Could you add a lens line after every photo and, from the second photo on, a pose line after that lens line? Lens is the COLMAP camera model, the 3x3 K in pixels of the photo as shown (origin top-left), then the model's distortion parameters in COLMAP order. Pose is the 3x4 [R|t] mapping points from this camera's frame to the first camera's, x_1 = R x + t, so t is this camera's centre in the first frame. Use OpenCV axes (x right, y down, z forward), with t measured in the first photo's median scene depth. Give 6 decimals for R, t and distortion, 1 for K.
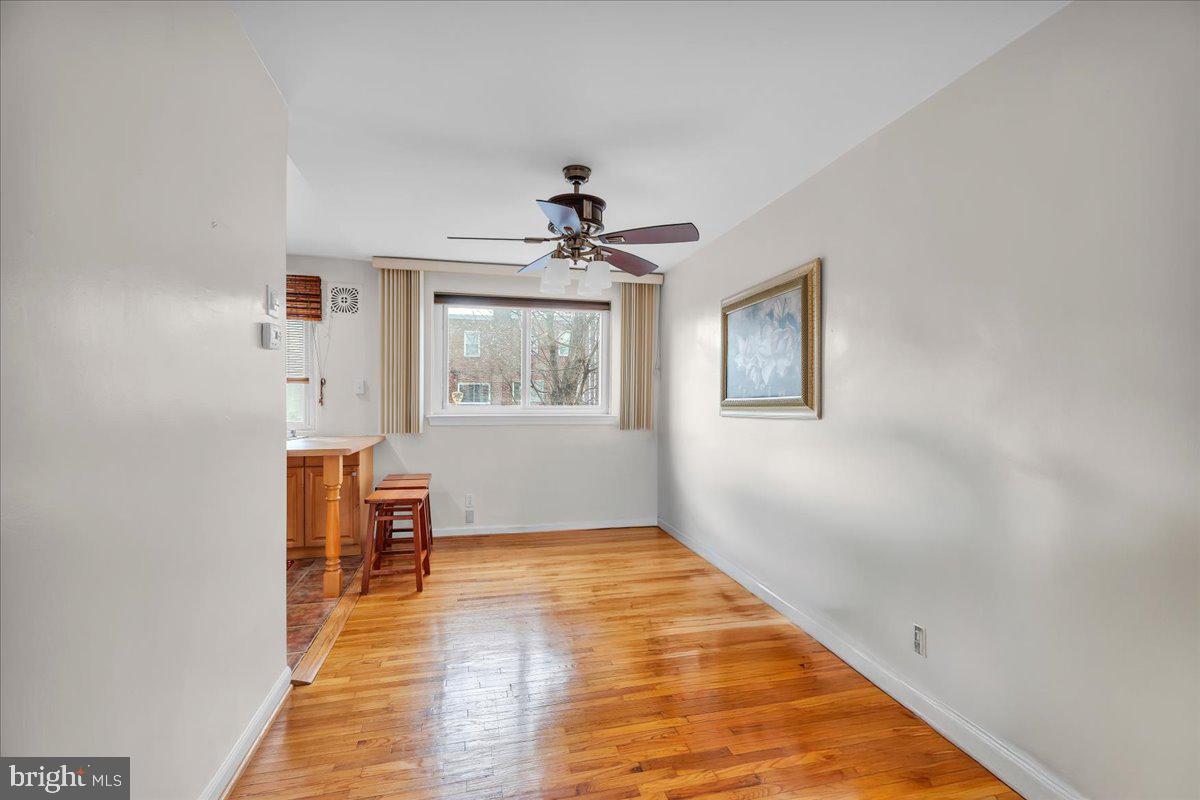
lens RADIAL K [[535.4, 0, 598.1], [0, 535.4, 407.6], [0, 0, 1]] dist [0.009830, -0.003556]
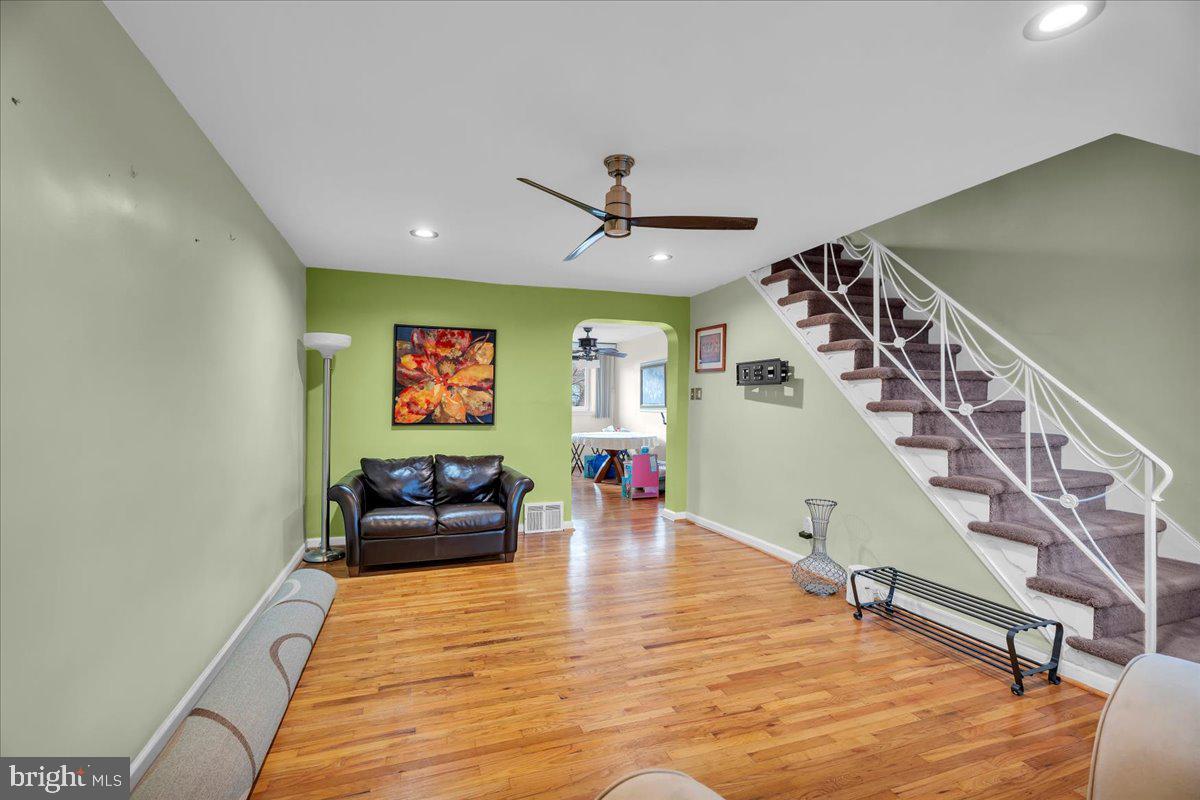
lens RADIAL K [[535.4, 0, 602.0], [0, 535.4, 402.4], [0, 0, 1]] dist [0.009830, -0.003556]
pose [[0.995207, 0.004384, 0.097690, -0.181105], [-0.004550, 0.999989, 0.001481, -0.028750], [-0.097682, -0.001918, 0.995216, -1.415479]]
